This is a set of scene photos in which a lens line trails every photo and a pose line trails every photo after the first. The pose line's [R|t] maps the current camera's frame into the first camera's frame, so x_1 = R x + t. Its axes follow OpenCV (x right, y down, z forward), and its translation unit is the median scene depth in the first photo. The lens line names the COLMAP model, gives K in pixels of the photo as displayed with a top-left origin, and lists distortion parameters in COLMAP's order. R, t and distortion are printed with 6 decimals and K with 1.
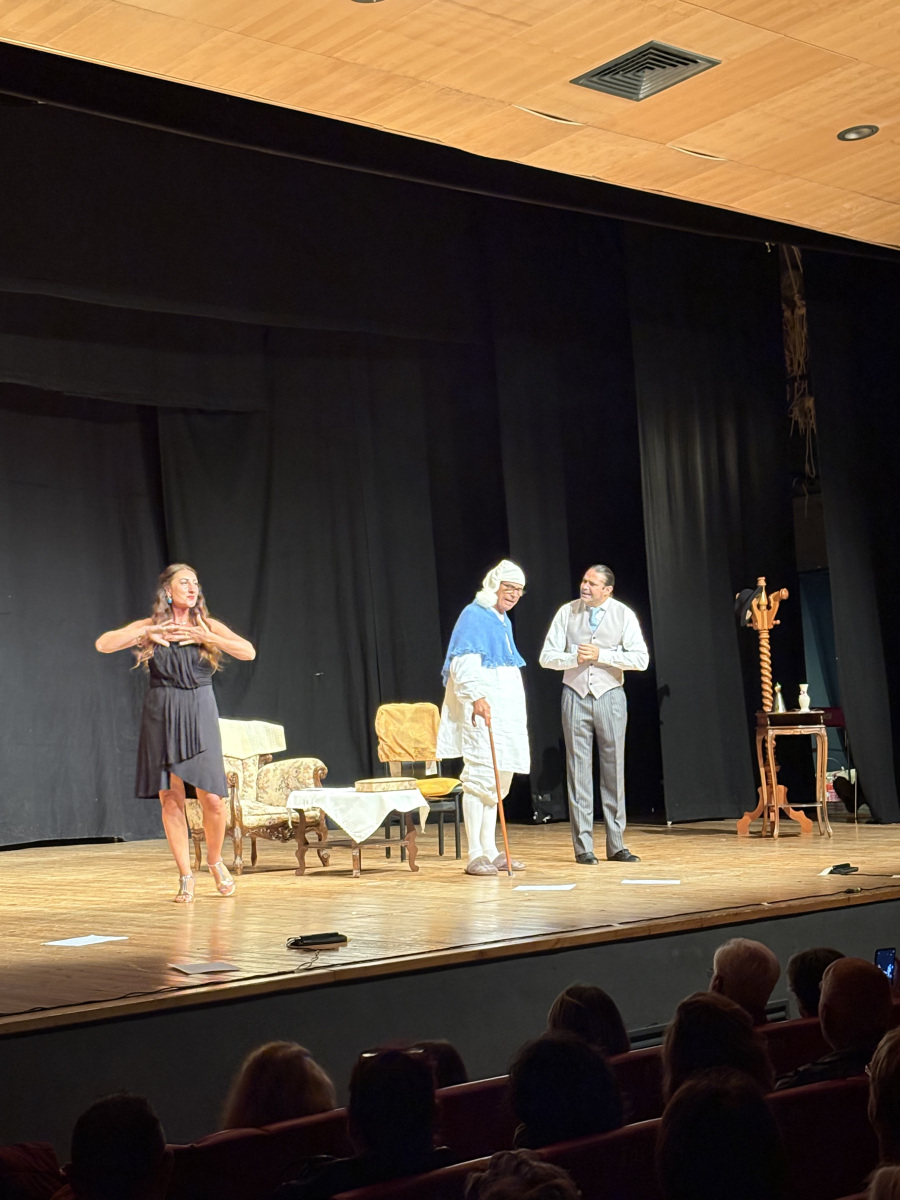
lens RADIAL K [[2168.3, 0, 477.7], [0, 2168.3, 627.5], [0, 0, 1]] dist [0.452283, 0.000000]
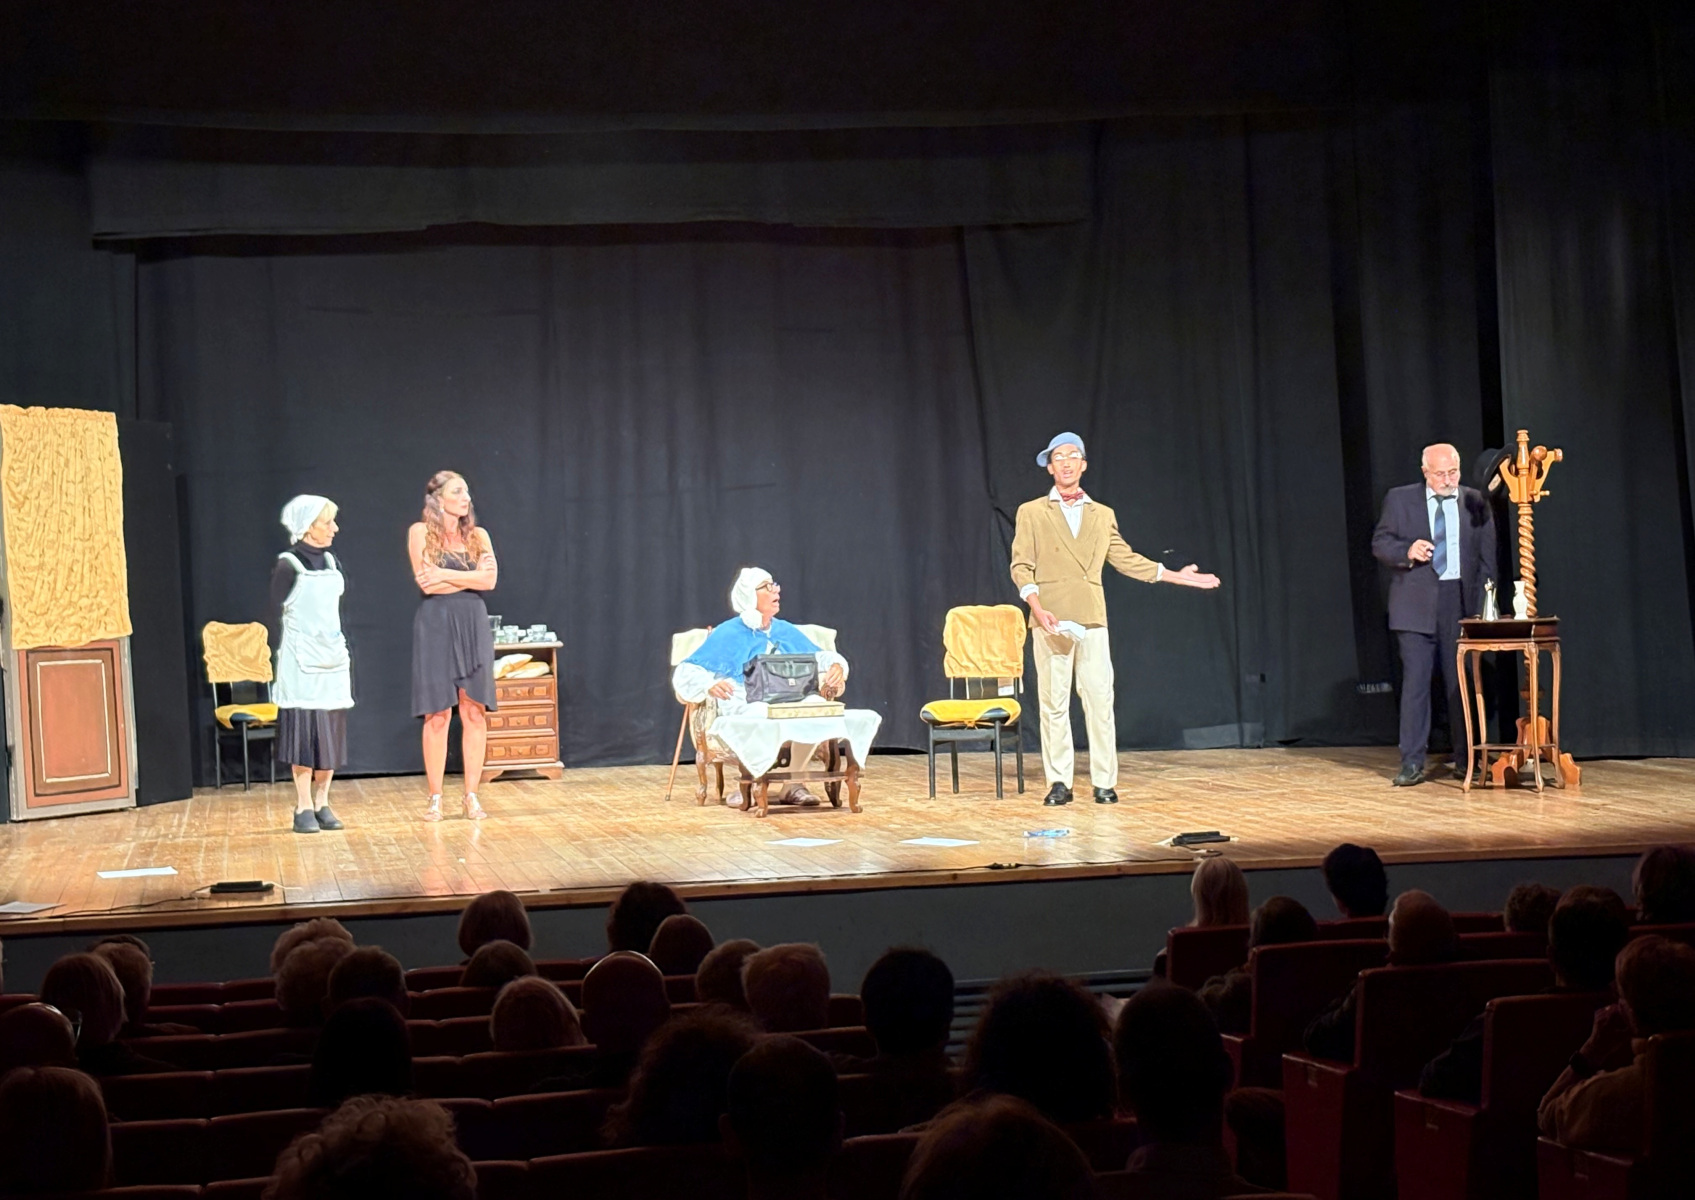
lens RADIAL K [[3107.5, 0, 810.4], [0, 3107.5, 571.9], [0, 0, 1]] dist [0.150700, 0.000000]
pose [[0.814652, 0.006359, -0.579915, 0.591945], [0.026907, 0.998449, 0.048747, -0.036256], [0.579325, -0.055315, 0.813217, 0.019657]]
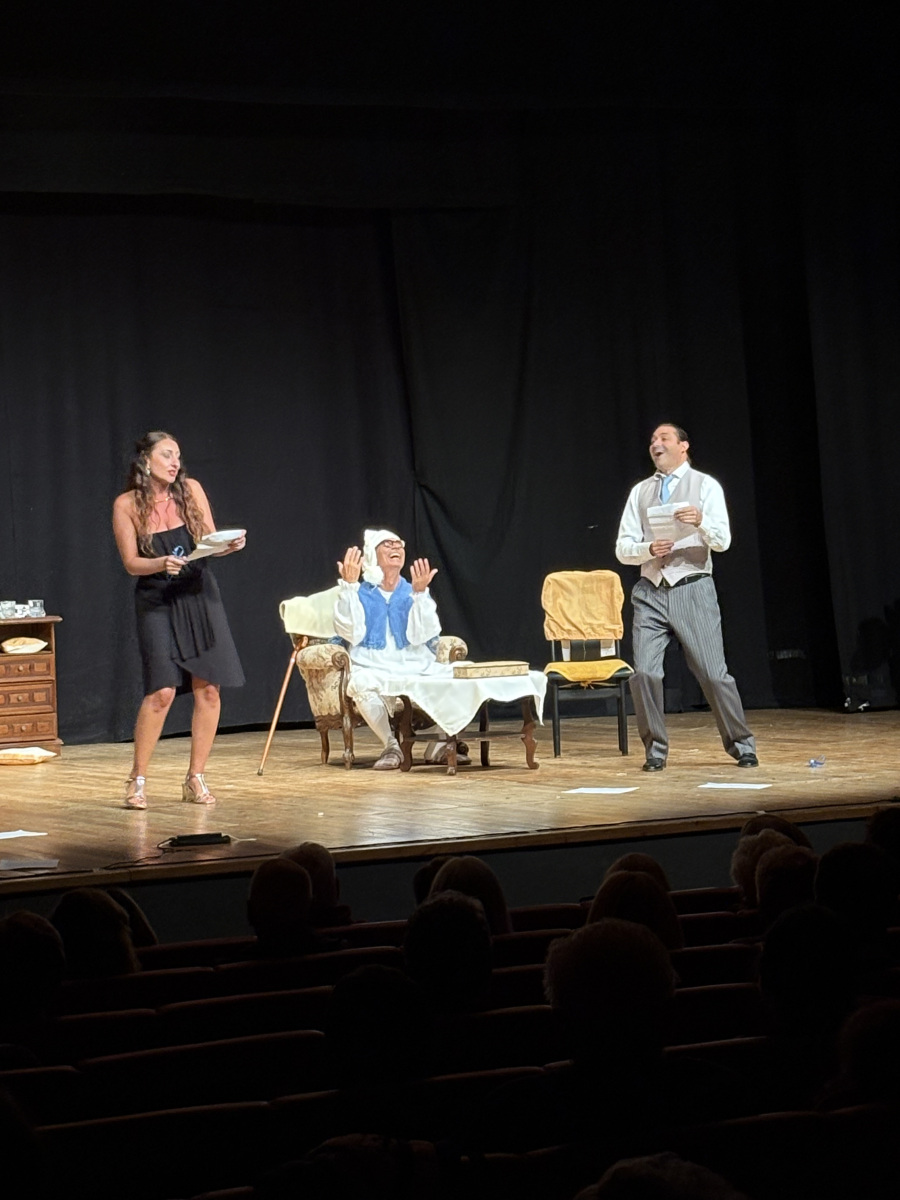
lens RADIAL K [[3140.2, 0, 456.4], [0, 3140.2, 589.9], [0, 0, 1]] dist [0.228473, 0.000000]
pose [[0.956109, 0.000149, -0.293010, 0.280547], [0.017243, 0.998238, 0.056772, -0.028068], [0.292503, -0.059333, 0.954422, -0.179122]]
